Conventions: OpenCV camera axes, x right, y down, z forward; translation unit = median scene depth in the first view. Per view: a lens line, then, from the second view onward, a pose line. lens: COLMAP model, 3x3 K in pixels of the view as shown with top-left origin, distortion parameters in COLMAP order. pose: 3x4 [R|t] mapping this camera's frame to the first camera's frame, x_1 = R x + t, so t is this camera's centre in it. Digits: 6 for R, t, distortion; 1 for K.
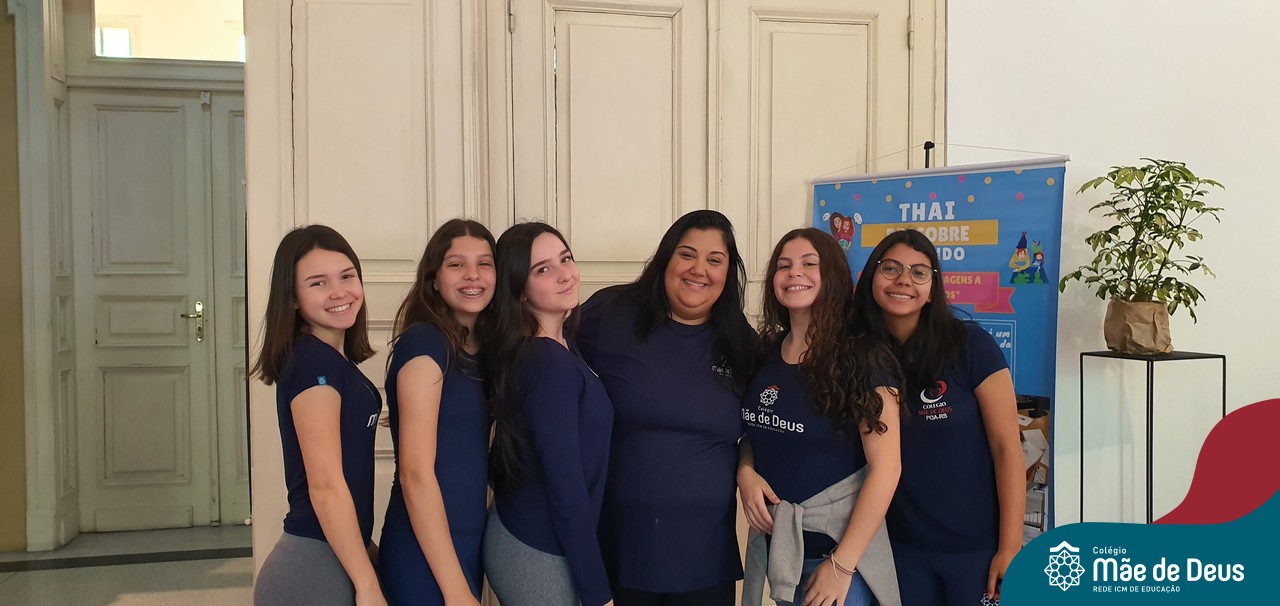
lens RADIAL K [[934.5, 0, 640.0], [0, 934.5, 303.0], [0, 0, 1]] dist [-0.011512, -0.001003]
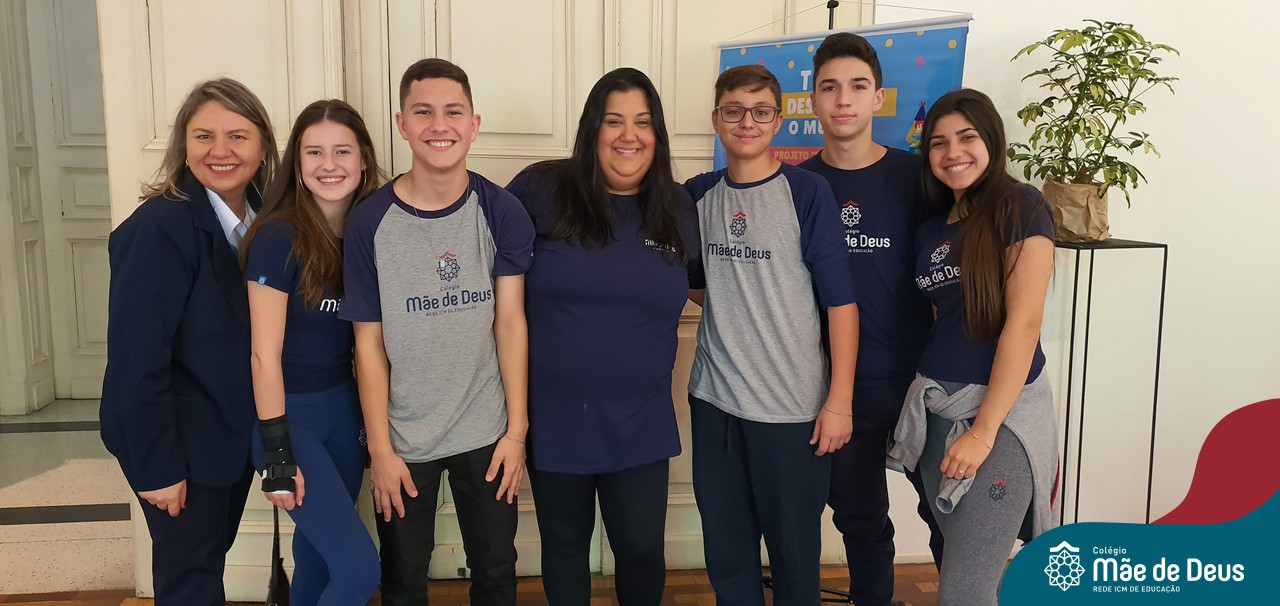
lens RADIAL K [[934.5, 0, 640.0], [0, 934.5, 303.0], [0, 0, 1]] dist [-0.011512, -0.001003]
pose [[0.997444, 0.020940, -0.068310, 0.182735], [-0.012038, 0.991673, 0.128221, 0.002968], [0.070426, -0.127071, 0.989390, 0.063342]]
